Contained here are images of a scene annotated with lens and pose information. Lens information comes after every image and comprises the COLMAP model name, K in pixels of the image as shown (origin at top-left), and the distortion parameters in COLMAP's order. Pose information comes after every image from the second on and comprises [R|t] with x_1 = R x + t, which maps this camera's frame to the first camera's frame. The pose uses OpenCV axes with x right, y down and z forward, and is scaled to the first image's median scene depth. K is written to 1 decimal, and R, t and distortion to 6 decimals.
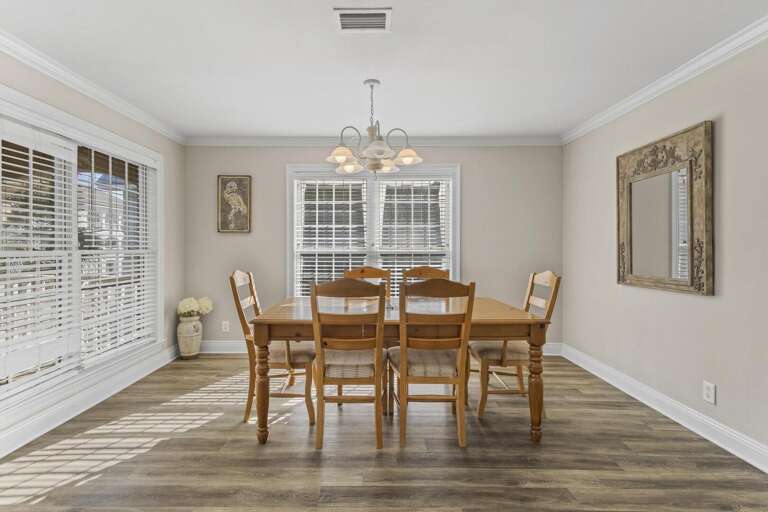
lens RADIAL K [[337.5, 0, 381.8], [0, 337.5, 240.8], [0, 0, 1]] dist [0.001193, 0.000016]
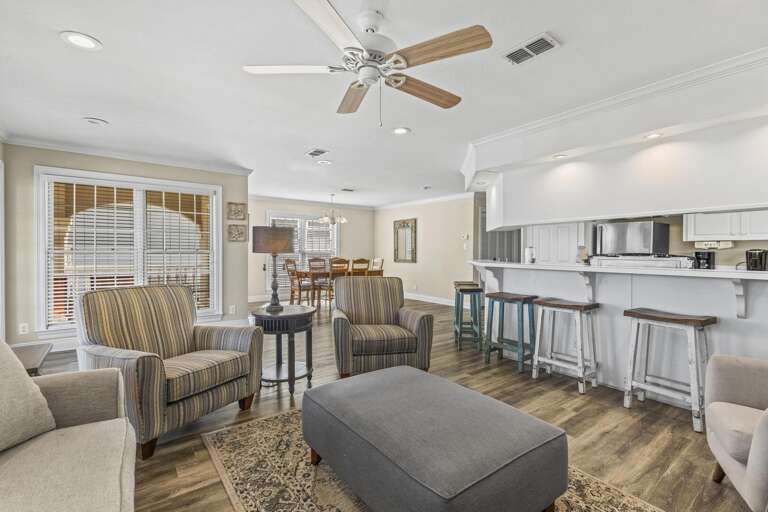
lens RADIAL K [[356.1, 0, 383.5], [0, 356.1, 247.5], [0, 0, 1]] dist [0.000059, -0.000017]
pose [[0.789018, 0.002716, 0.614364, -1.679591], [-0.004904, 0.999986, 0.001877, -0.016000], [-0.614351, -0.004494, 0.789020, -1.841028]]
